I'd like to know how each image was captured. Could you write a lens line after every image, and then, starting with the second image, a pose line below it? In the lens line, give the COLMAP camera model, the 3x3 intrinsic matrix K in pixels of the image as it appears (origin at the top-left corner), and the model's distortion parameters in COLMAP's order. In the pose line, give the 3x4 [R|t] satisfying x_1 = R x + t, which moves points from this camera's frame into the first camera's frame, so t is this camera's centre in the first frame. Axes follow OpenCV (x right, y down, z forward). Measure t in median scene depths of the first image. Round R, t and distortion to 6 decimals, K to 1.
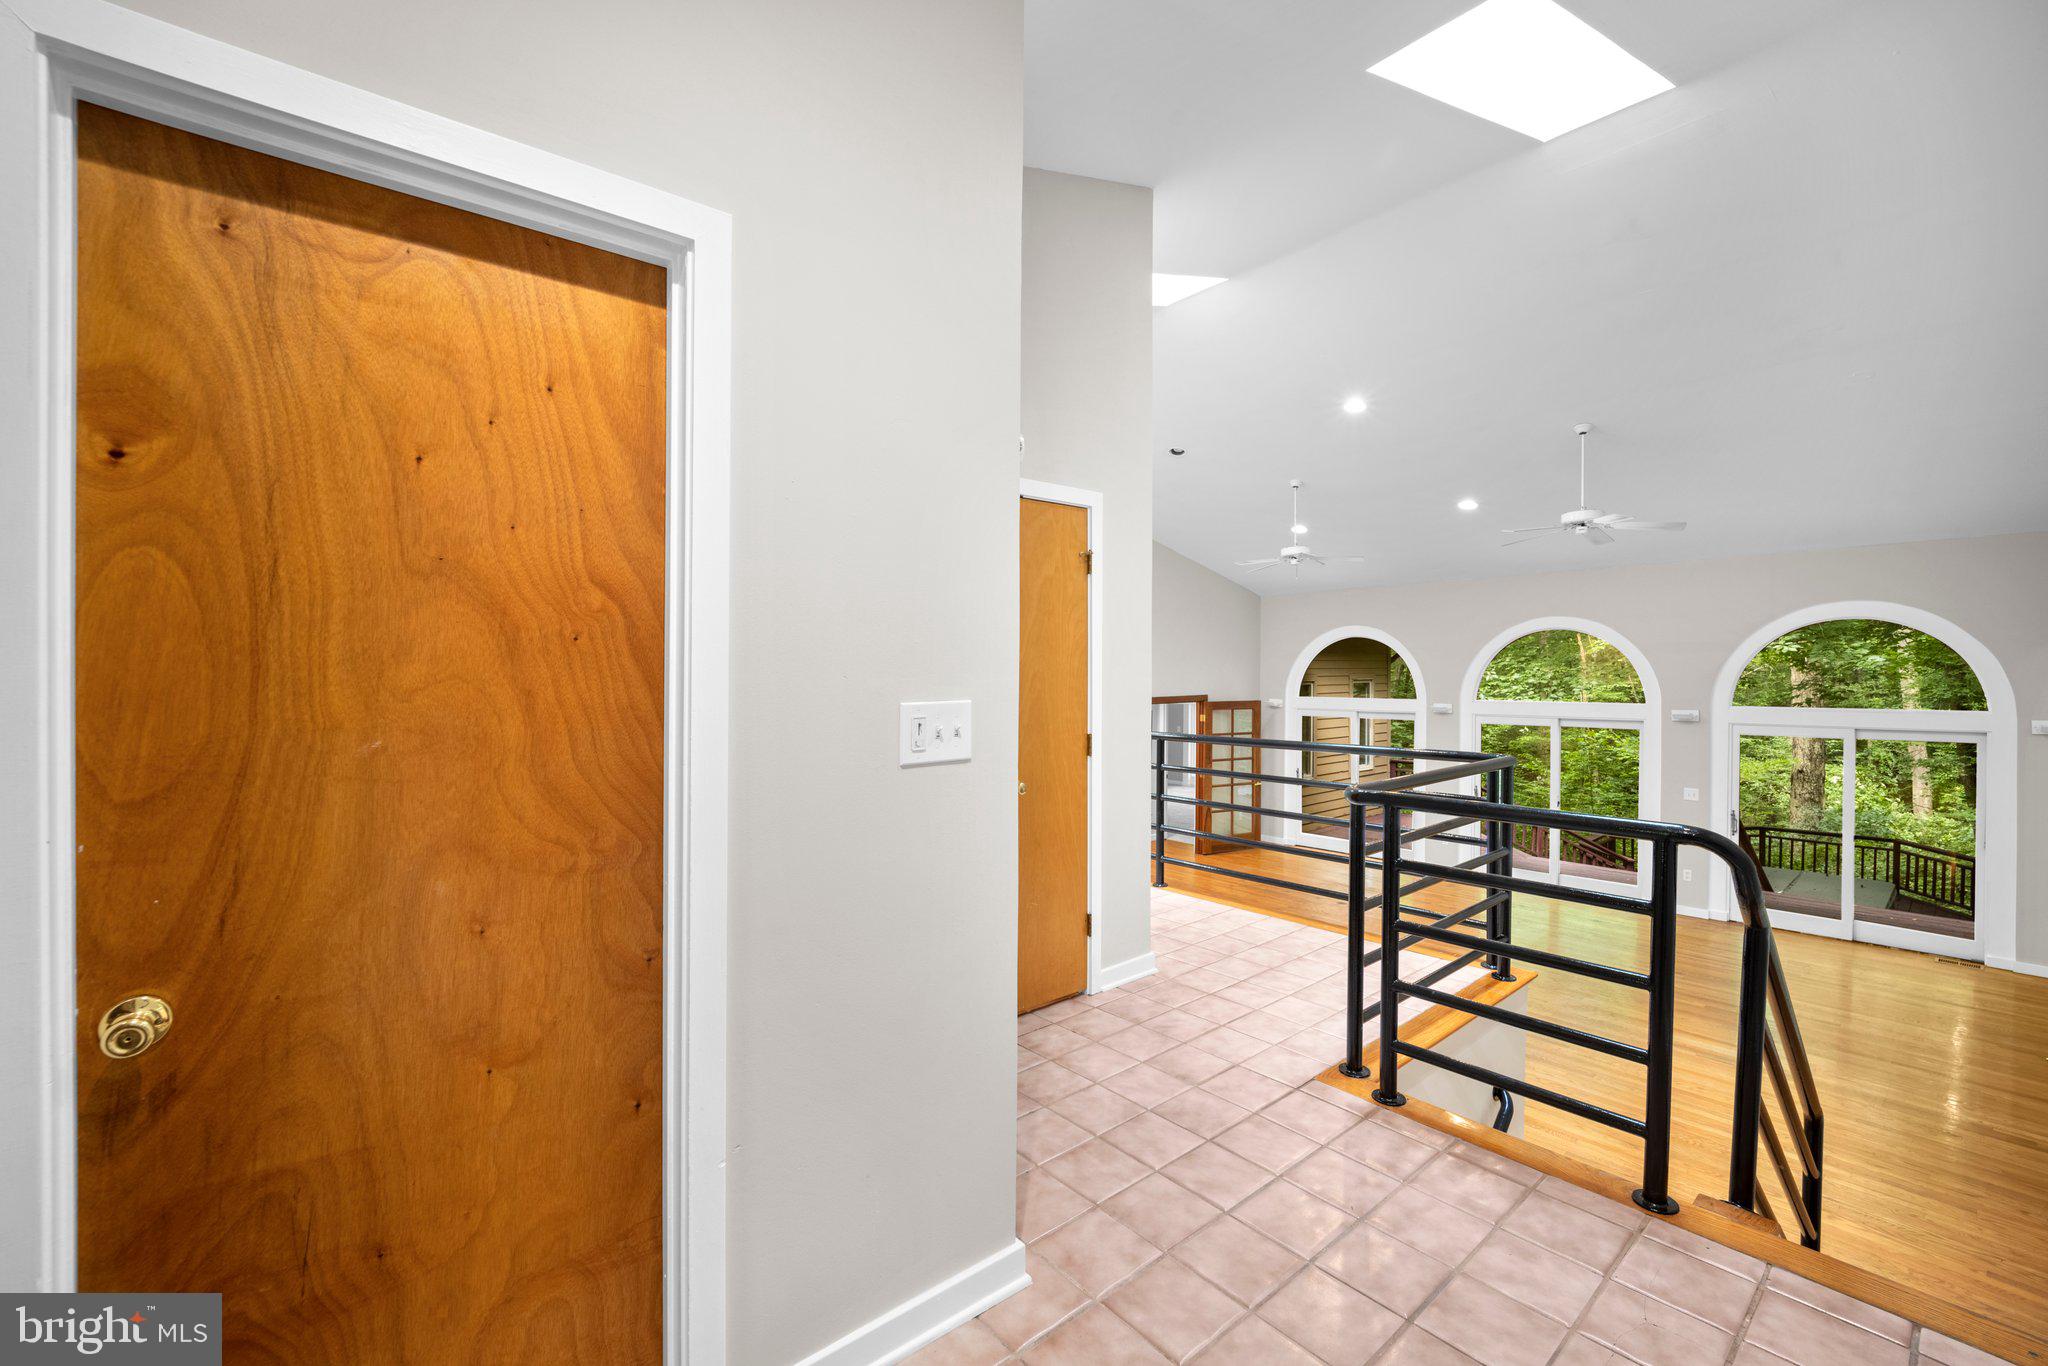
lens RADIAL K [[833.1, 0, 1026.1], [0, 833.1, 680.1], [0, 0, 1]] dist [-0.005990, -0.001130]
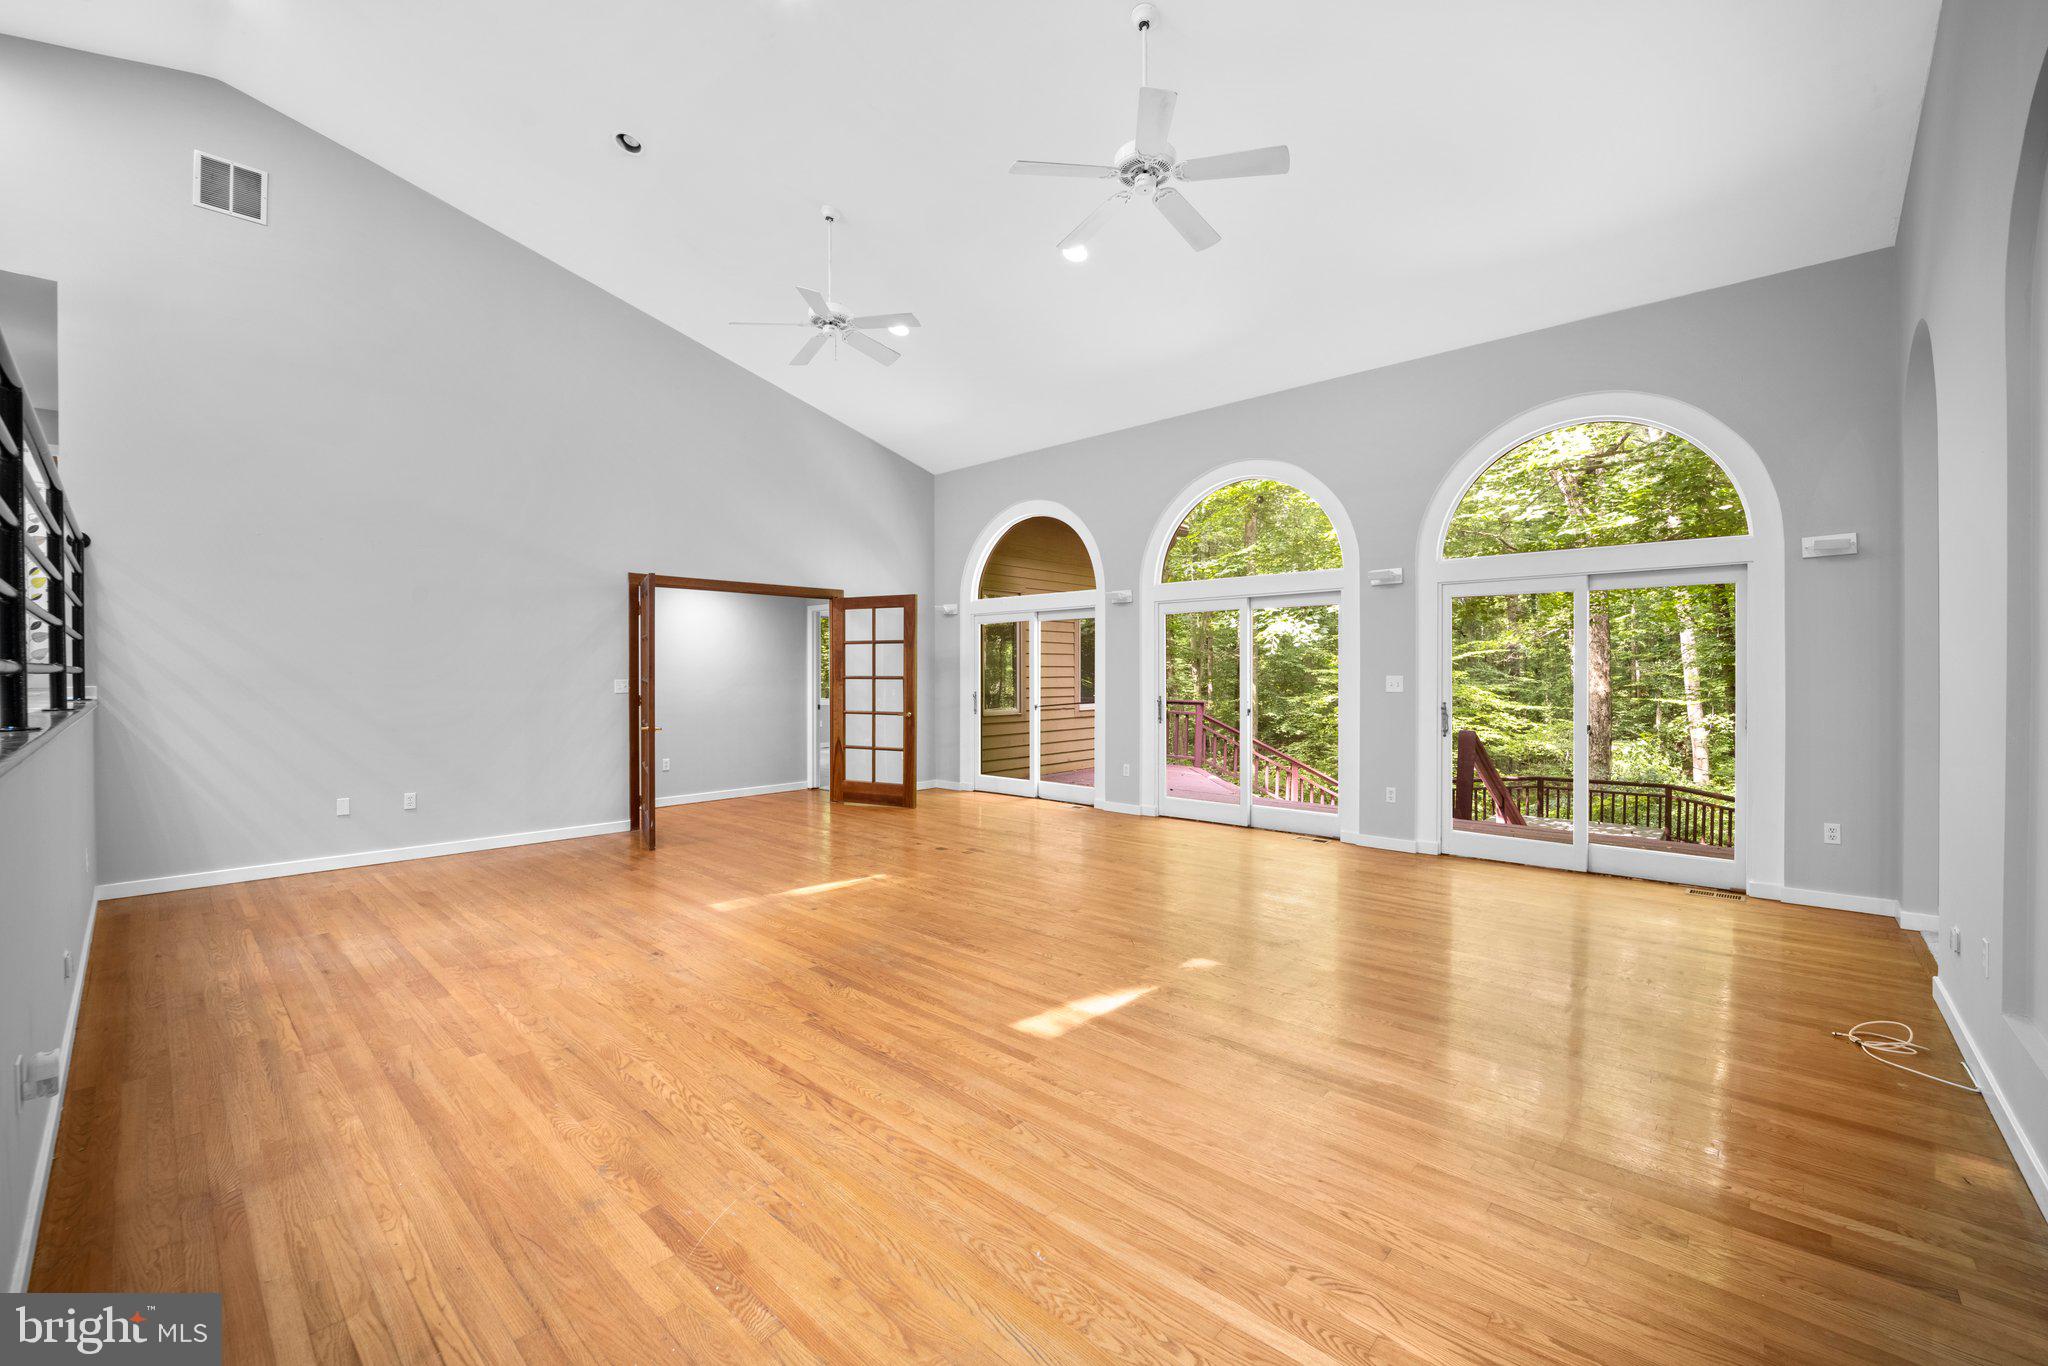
lens RADIAL K [[833.1, 0, 1015.1], [0, 833.1, 670.0], [0, 0, 1]] dist [-0.005990, -0.001130]
pose [[0.991059, -0.001377, 0.133420, 0.317897], [0.001868, 0.999992, -0.003552, 0.109888], [-0.133414, 0.003769, 0.991053, 0.268130]]
